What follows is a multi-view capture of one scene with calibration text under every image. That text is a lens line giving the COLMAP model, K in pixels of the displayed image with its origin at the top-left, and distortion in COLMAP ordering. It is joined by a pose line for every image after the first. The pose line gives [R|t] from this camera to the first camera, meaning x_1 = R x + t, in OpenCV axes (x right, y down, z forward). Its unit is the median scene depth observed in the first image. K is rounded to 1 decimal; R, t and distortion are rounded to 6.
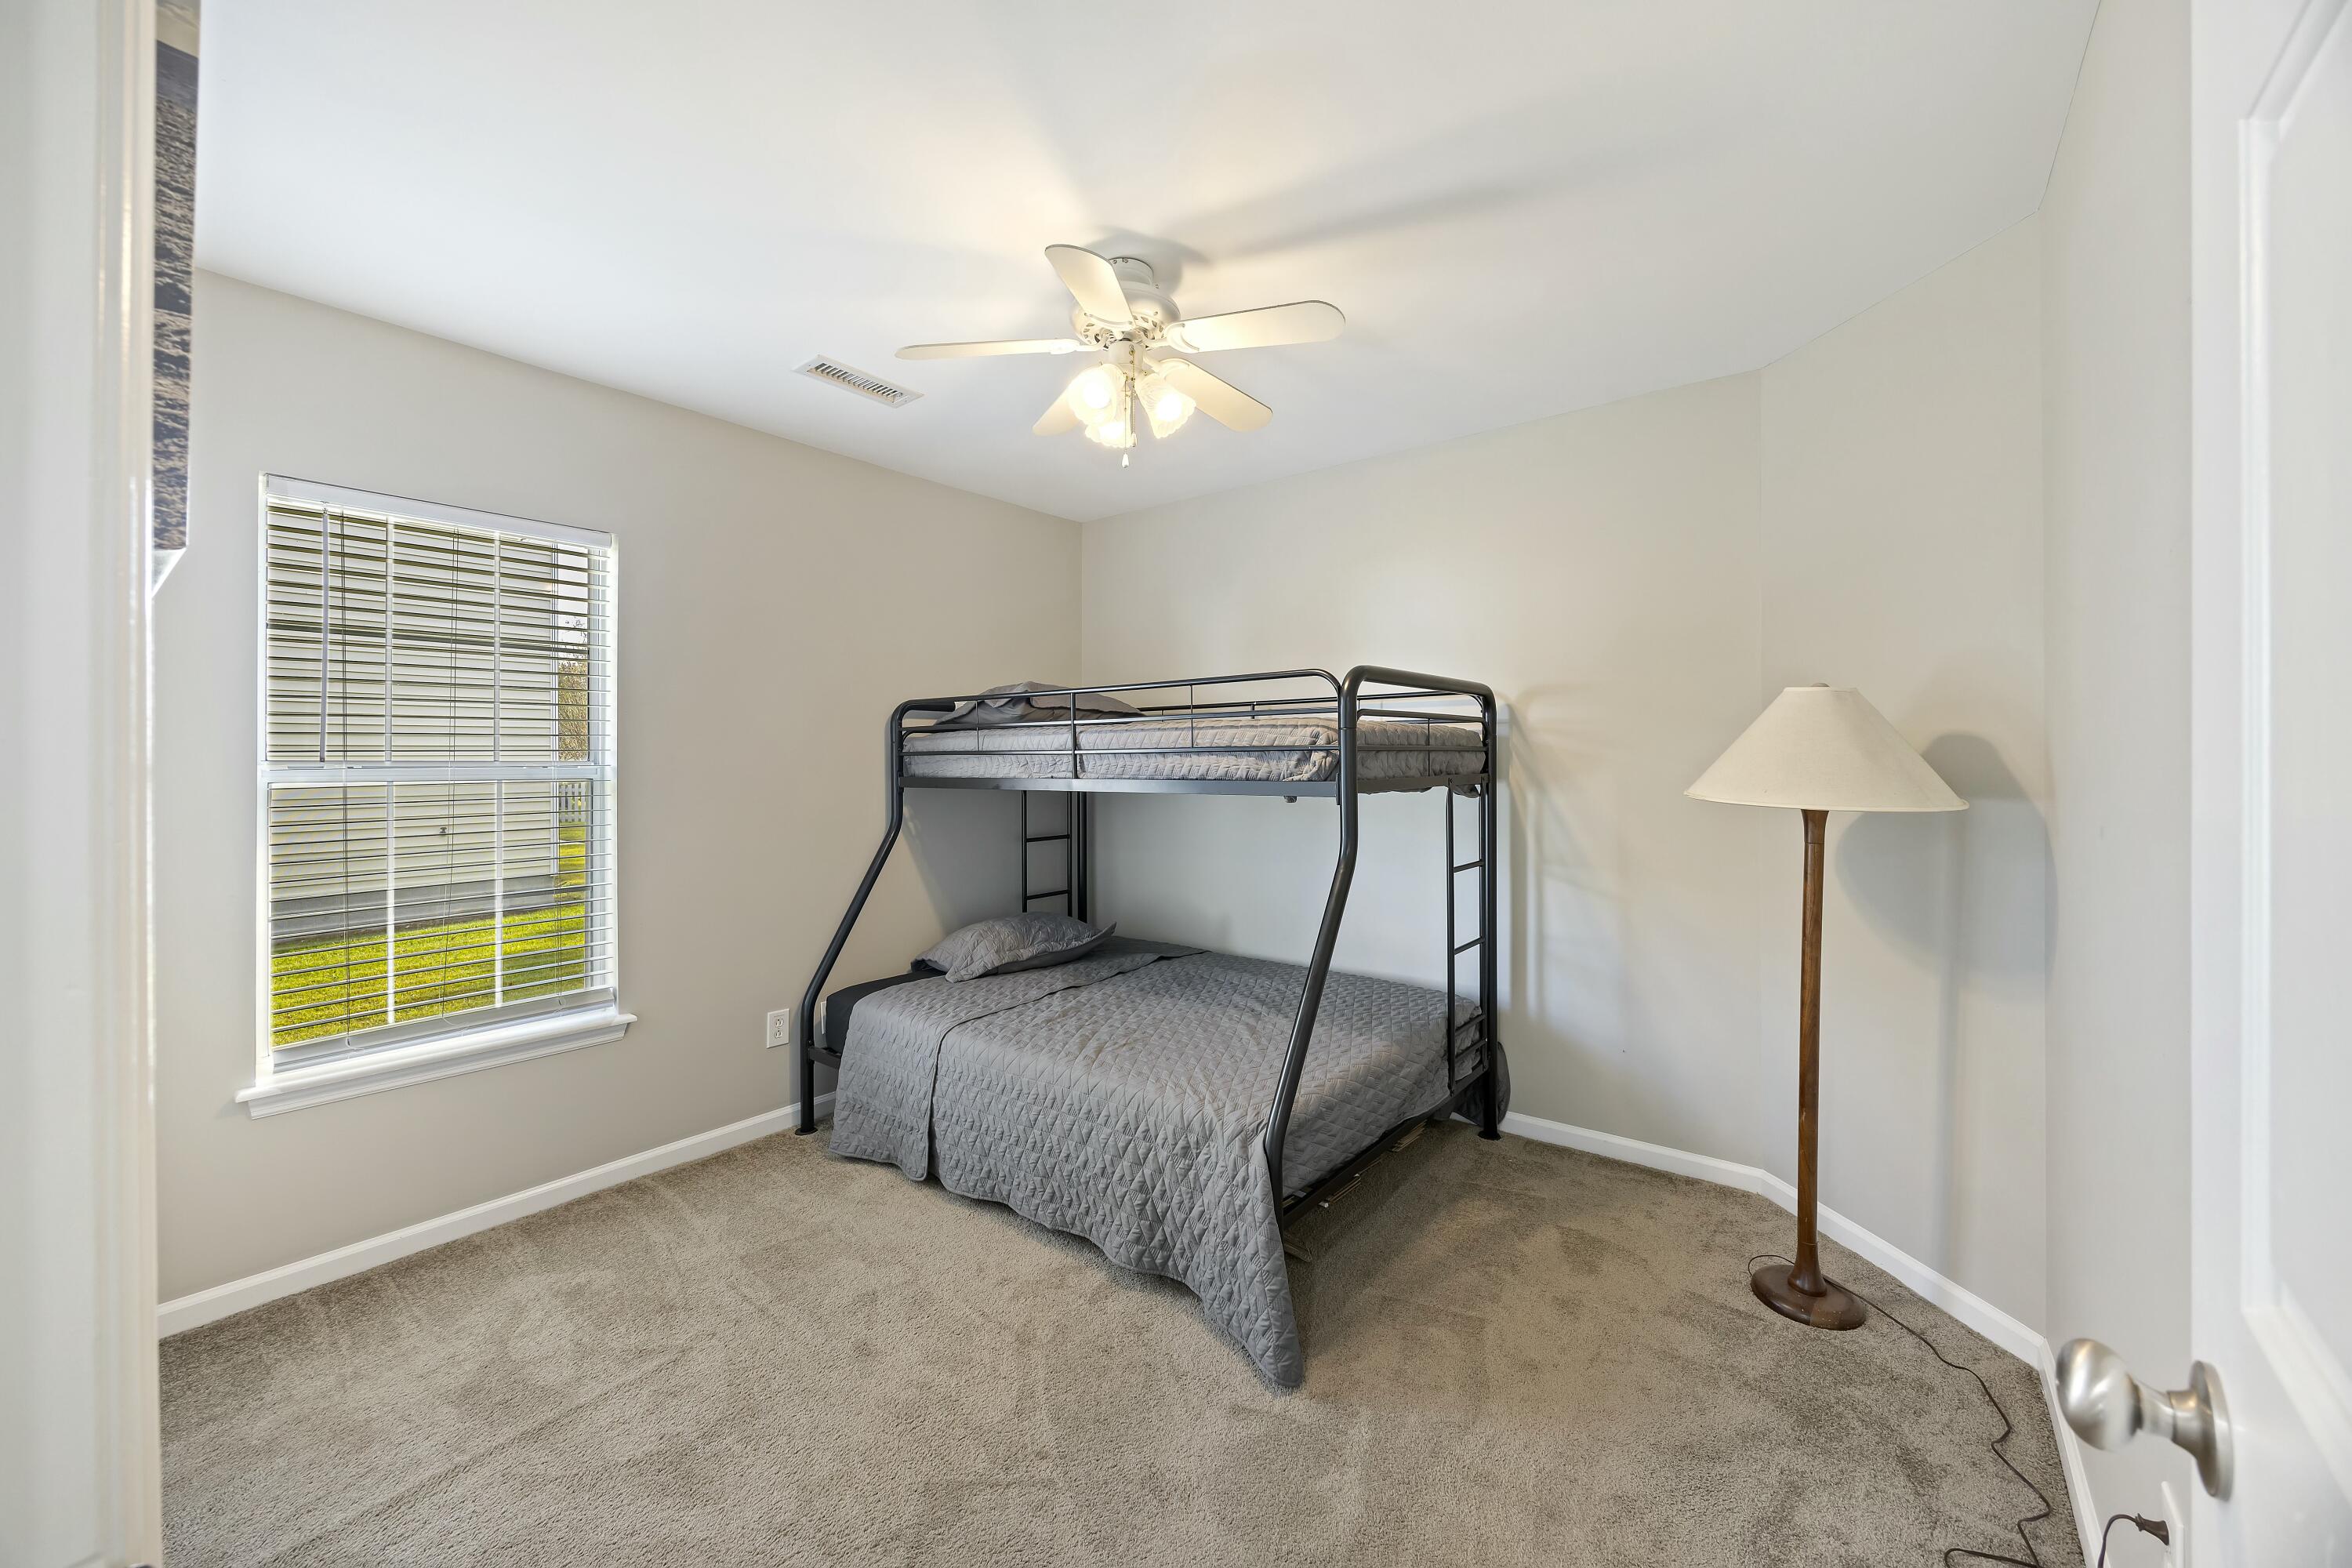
lens RADIAL K [[932.3, 0, 1176.0], [0, 932.3, 784.0], [0, 0, 1]] dist [0.000034, 0.000414]
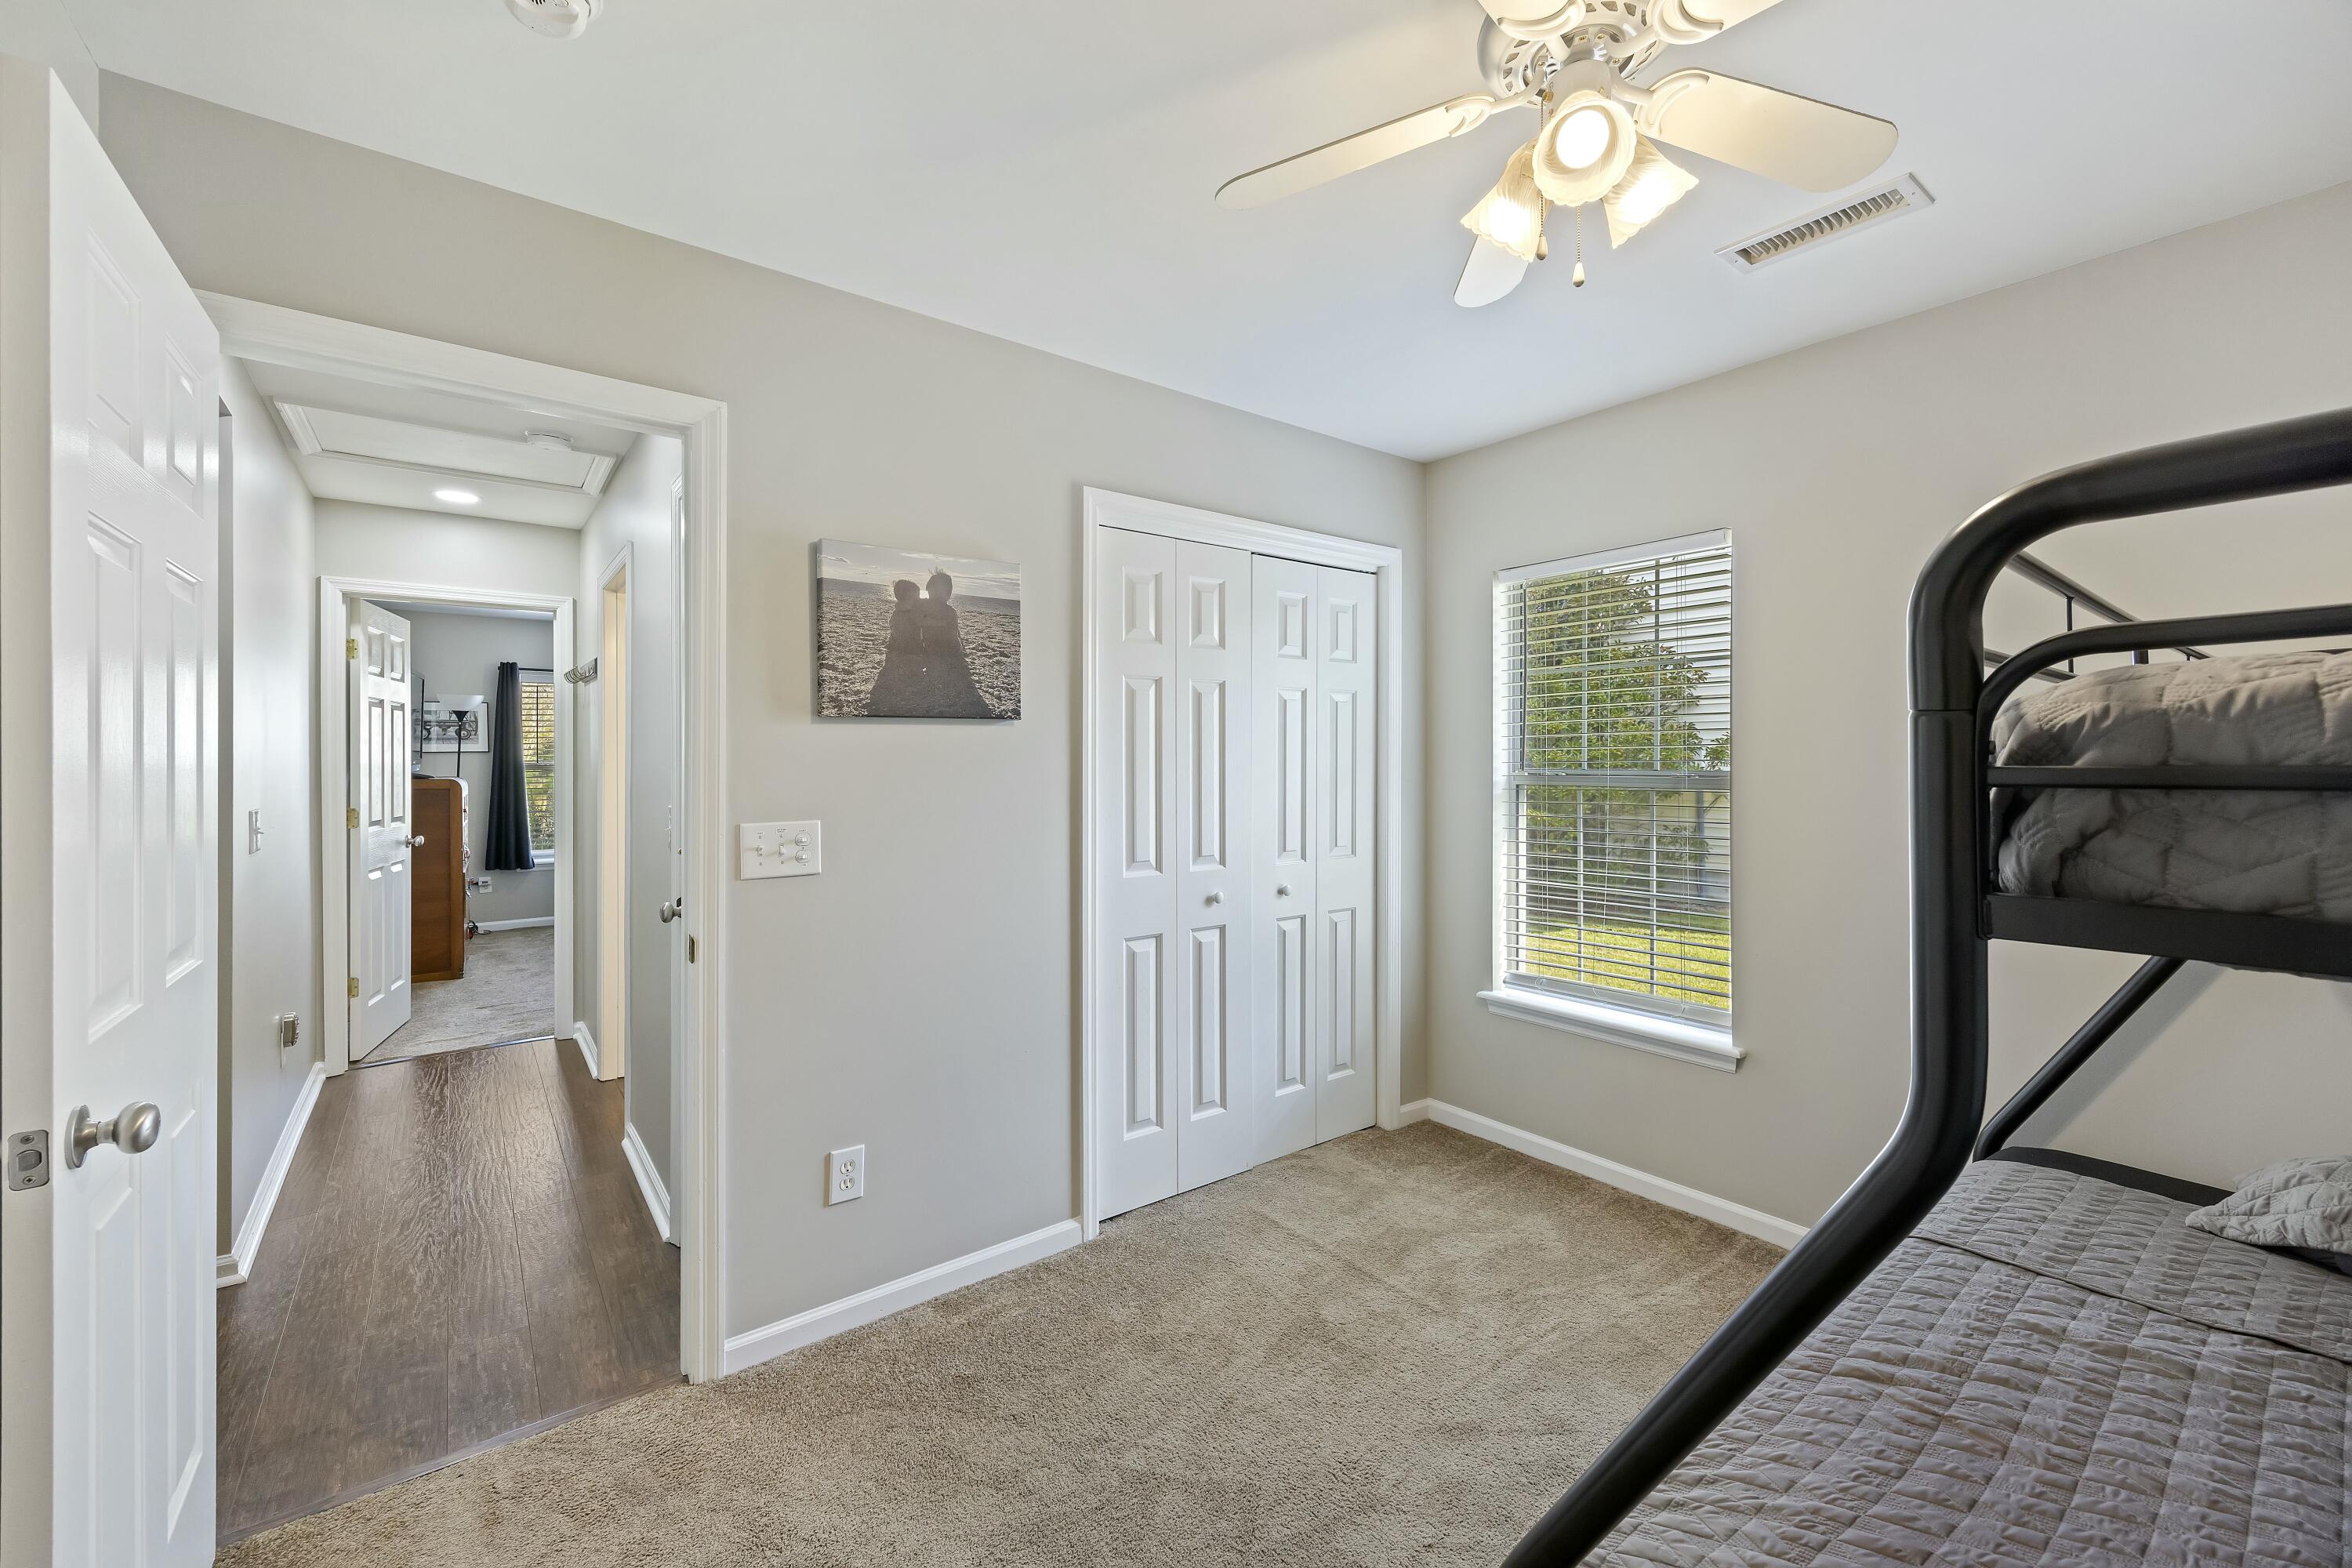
lens RADIAL K [[932.3, 0, 1176.0], [0, 932.3, 784.0], [0, 0, 1]] dist [0.000034, 0.000414]
pose [[-0.259003, 0.026135, -0.965523, 0.561263], [-0.018375, 0.999320, 0.031979, -0.042463], [0.965702, 0.026024, -0.258346, 0.900087]]
